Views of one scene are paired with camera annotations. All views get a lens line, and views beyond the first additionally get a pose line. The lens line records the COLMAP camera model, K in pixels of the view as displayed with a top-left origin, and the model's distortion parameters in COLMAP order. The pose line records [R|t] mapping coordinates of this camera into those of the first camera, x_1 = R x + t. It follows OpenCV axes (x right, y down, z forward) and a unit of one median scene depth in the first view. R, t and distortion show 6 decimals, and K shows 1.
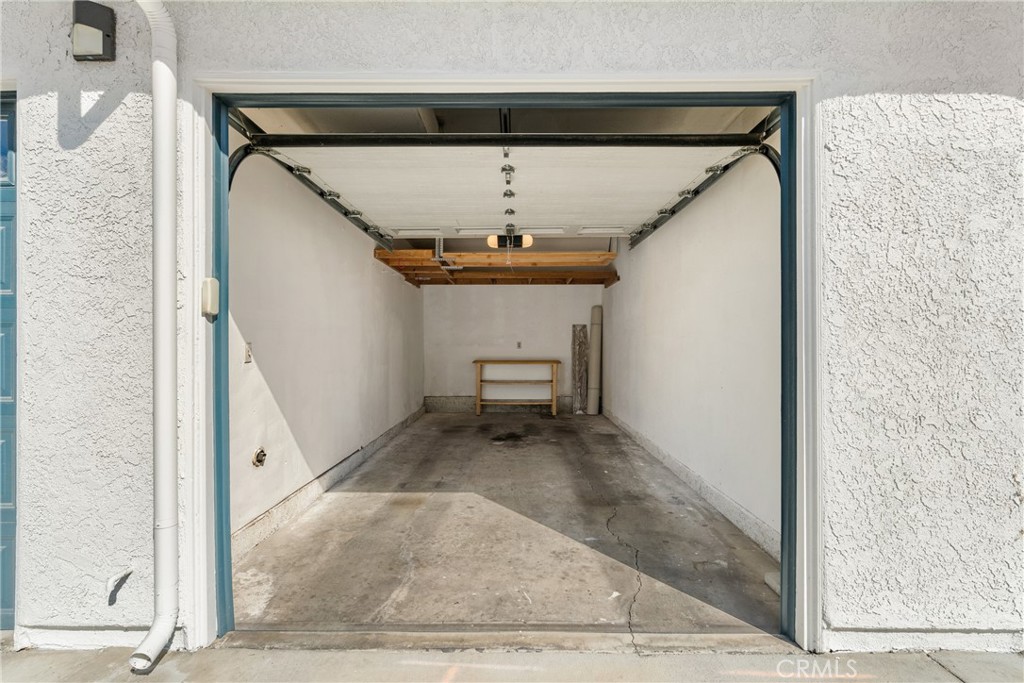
lens RADIAL K [[466.6, 0, 512.0], [0, 466.6, 341.5], [0, 0, 1]] dist [-0.000495, 0.000213]
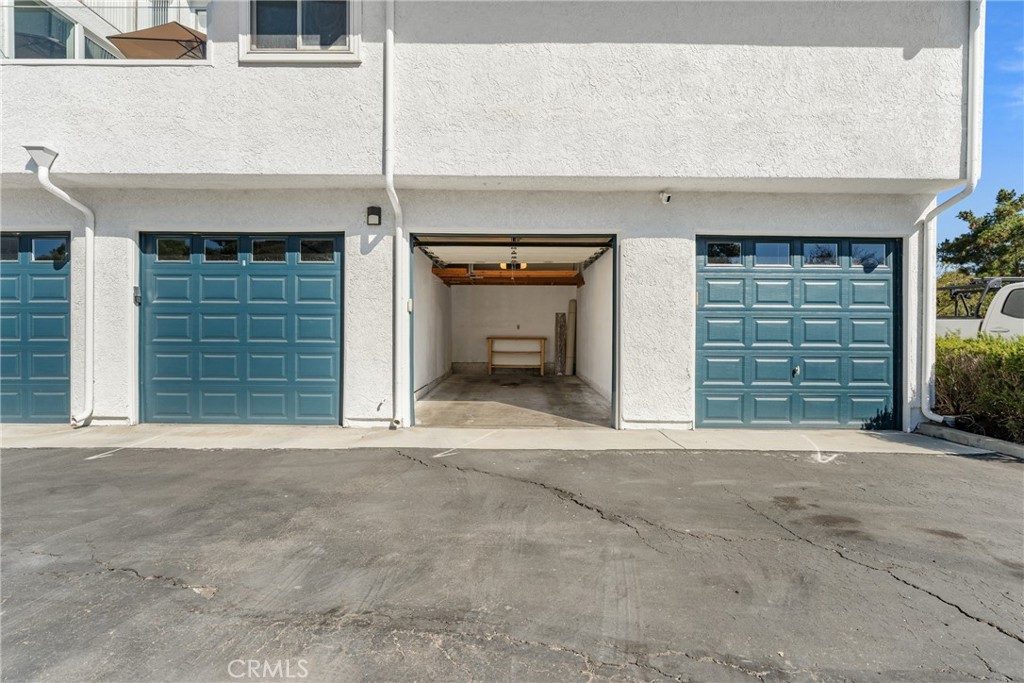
lens RADIAL K [[466.6, 0, 512.0], [0, 466.6, 341.5], [0, 0, 1]] dist [-0.000495, 0.000213]
pose [[0.999980, 0.006283, 0.001054, -0.006628], [-0.006313, 0.999494, 0.031190, 0.008743], [-0.000857, -0.031196, 0.999513, -0.503387]]
